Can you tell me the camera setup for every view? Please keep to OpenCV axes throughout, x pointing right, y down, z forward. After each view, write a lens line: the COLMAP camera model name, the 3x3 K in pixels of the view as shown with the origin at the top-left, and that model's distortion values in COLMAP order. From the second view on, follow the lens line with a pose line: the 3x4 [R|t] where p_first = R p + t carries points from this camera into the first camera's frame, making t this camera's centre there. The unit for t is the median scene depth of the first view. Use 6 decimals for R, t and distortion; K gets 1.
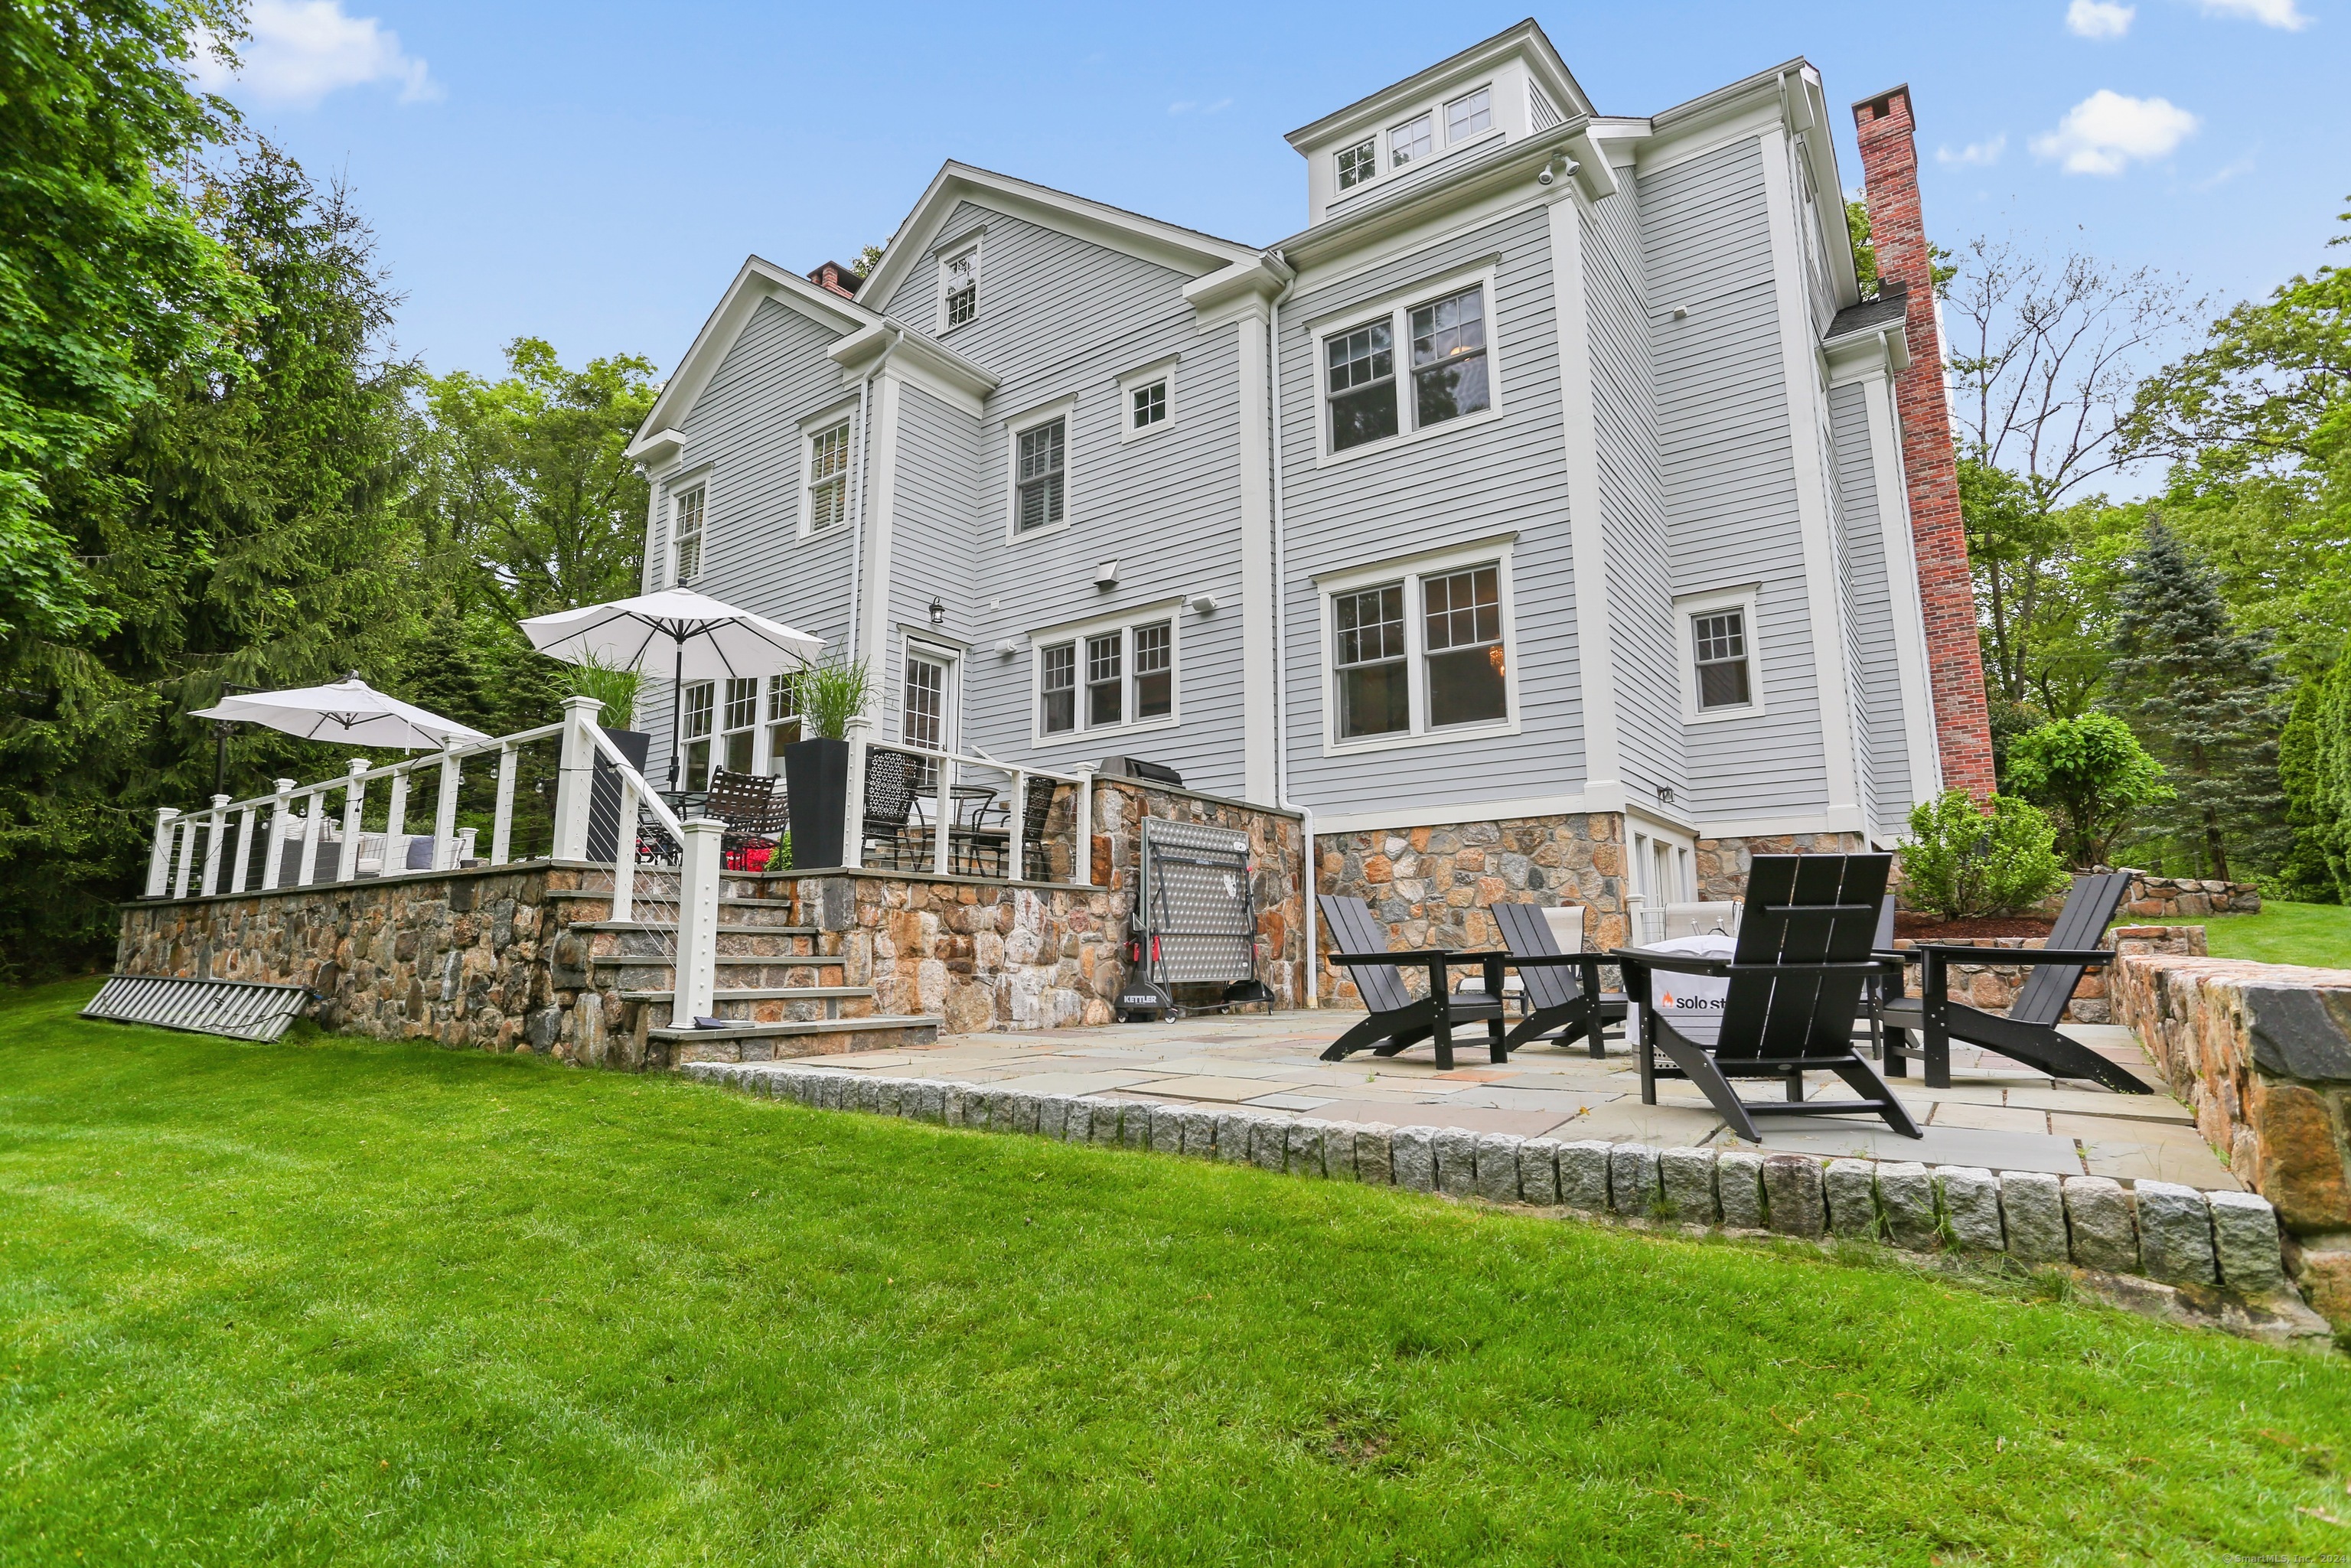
lens RADIAL K [[1132.4, 0, 1175.5], [0, 1132.4, 784.0], [0, 0, 1]] dist [-0.069191, 0.046057]
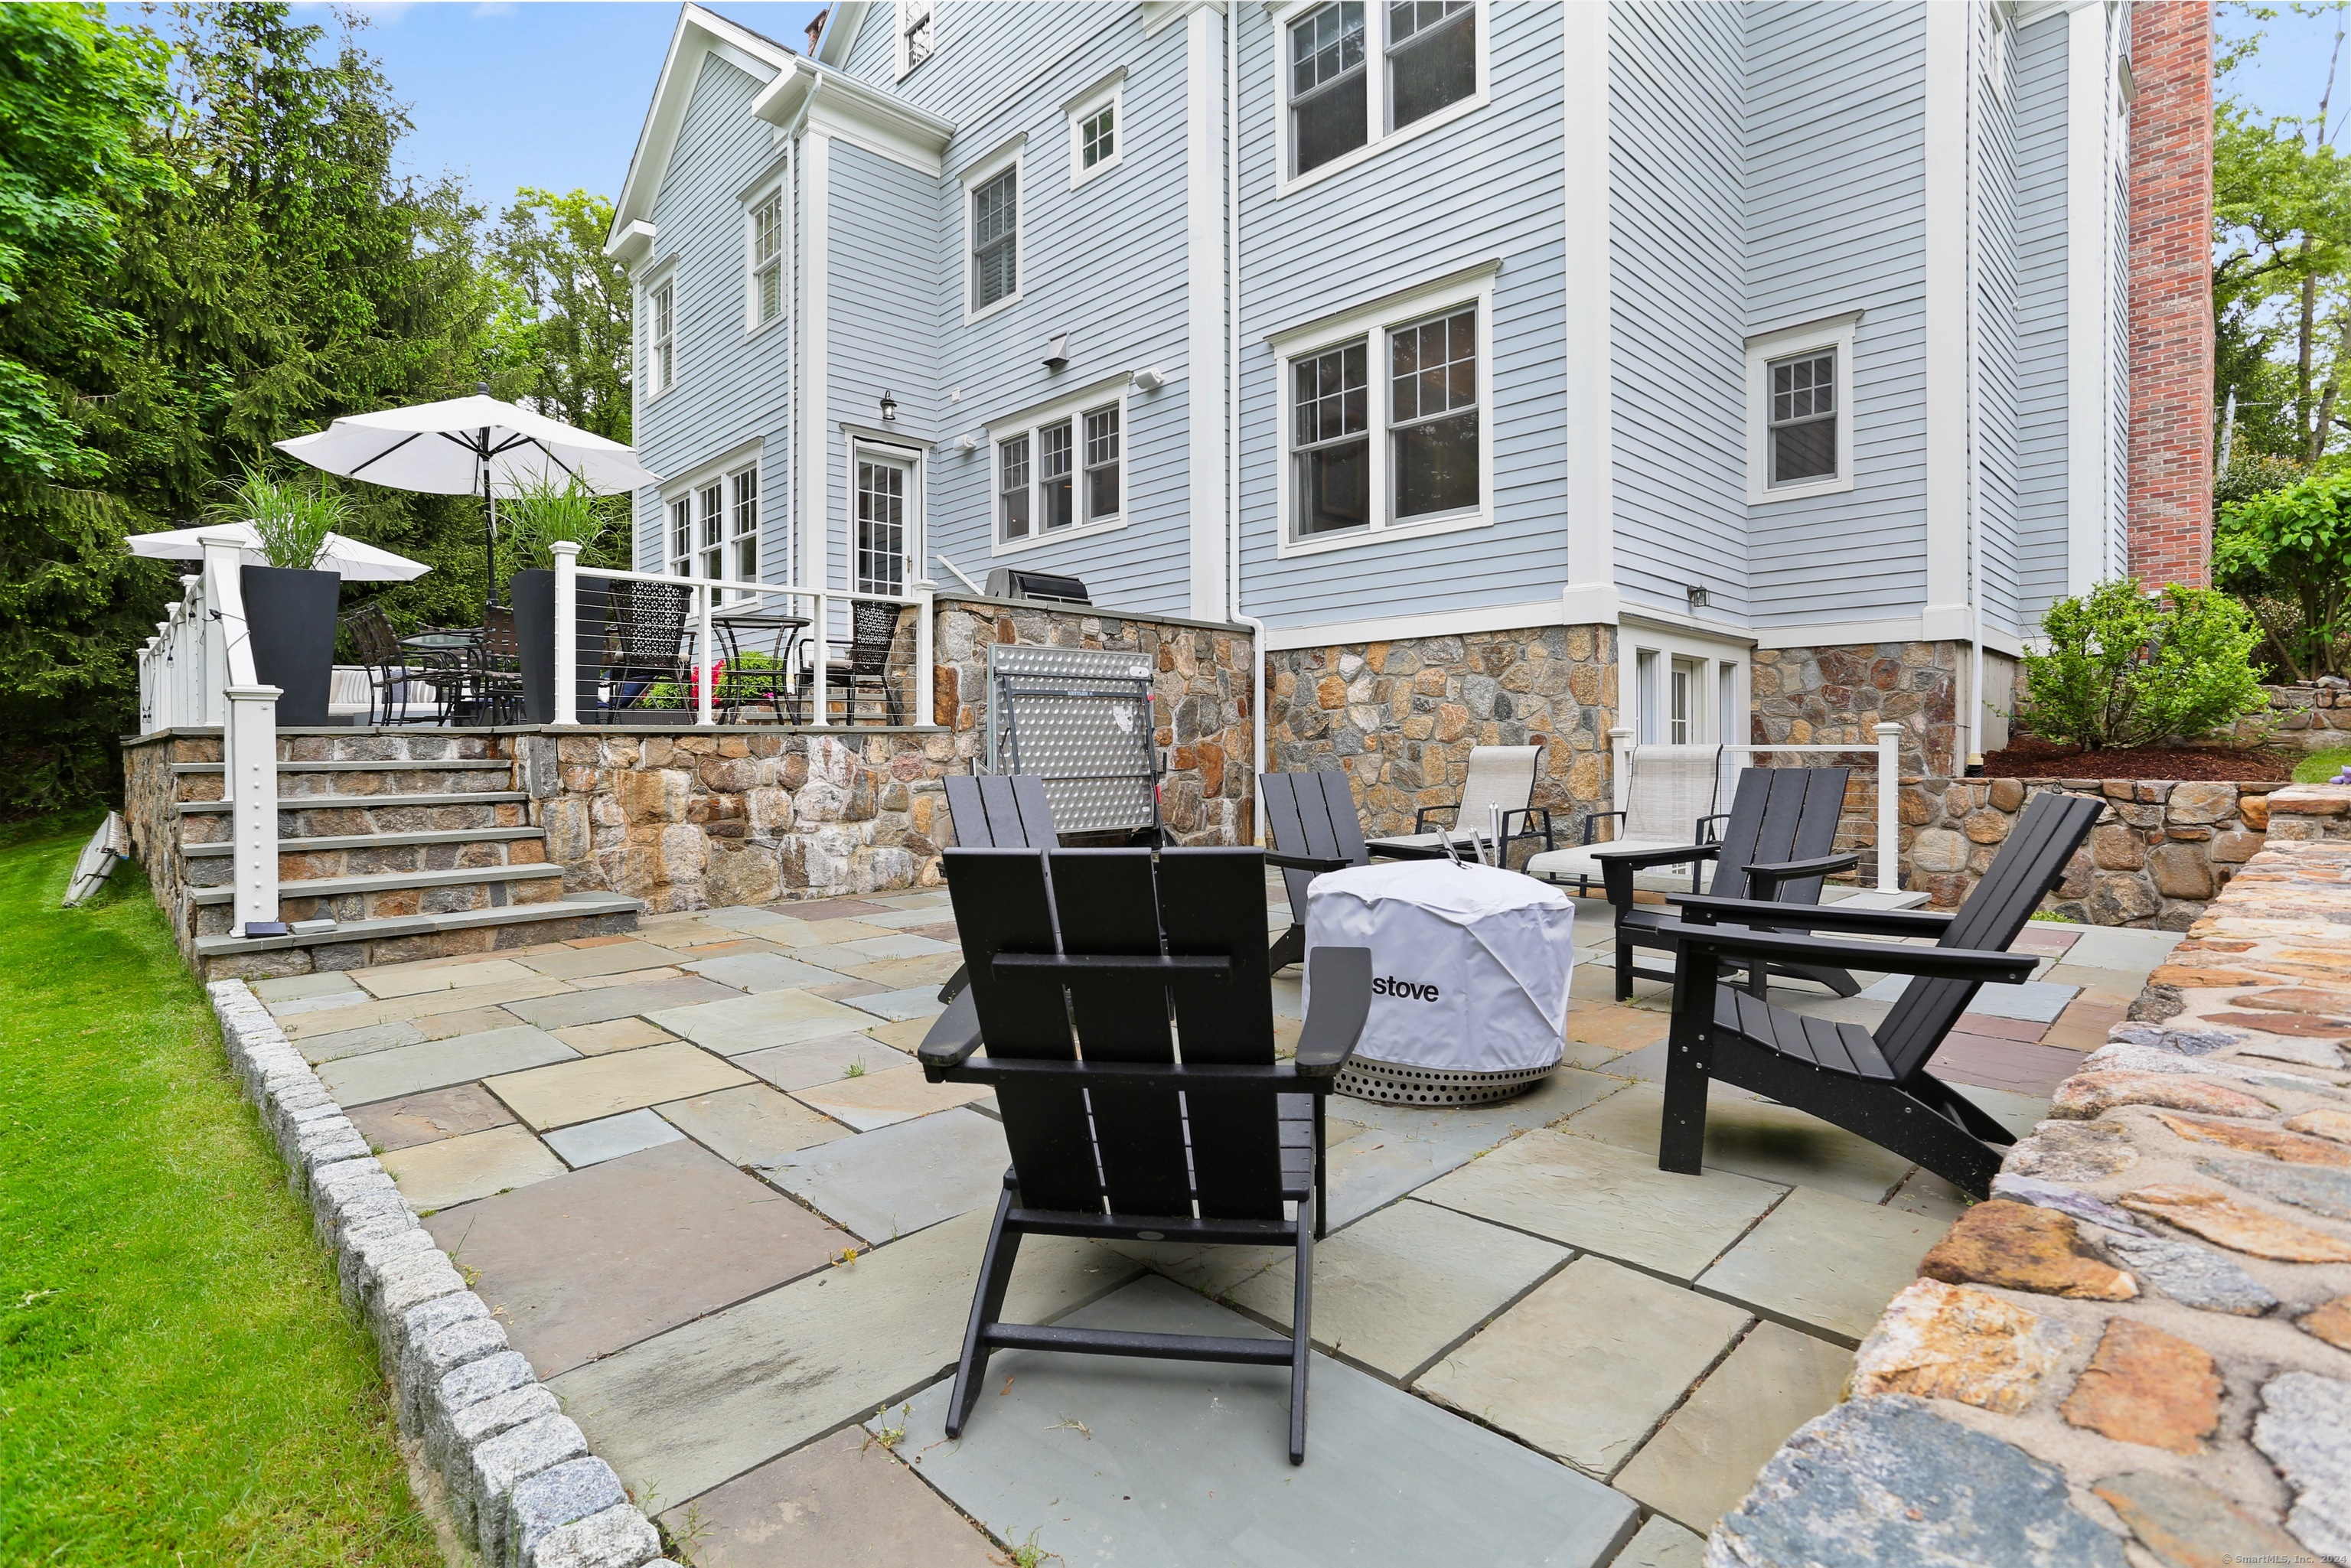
lens RADIAL K [[1093.5, 0, 1177.1], [0, 1093.5, 769.7], [0, 0, 1]] dist [-0.052095, 0.028695]
pose [[0.987567, -0.000268, -0.157201, 0.186505], [0.027641, 0.984715, 0.171967, -0.011324], [0.154752, -0.174174, 0.972479, 0.167826]]
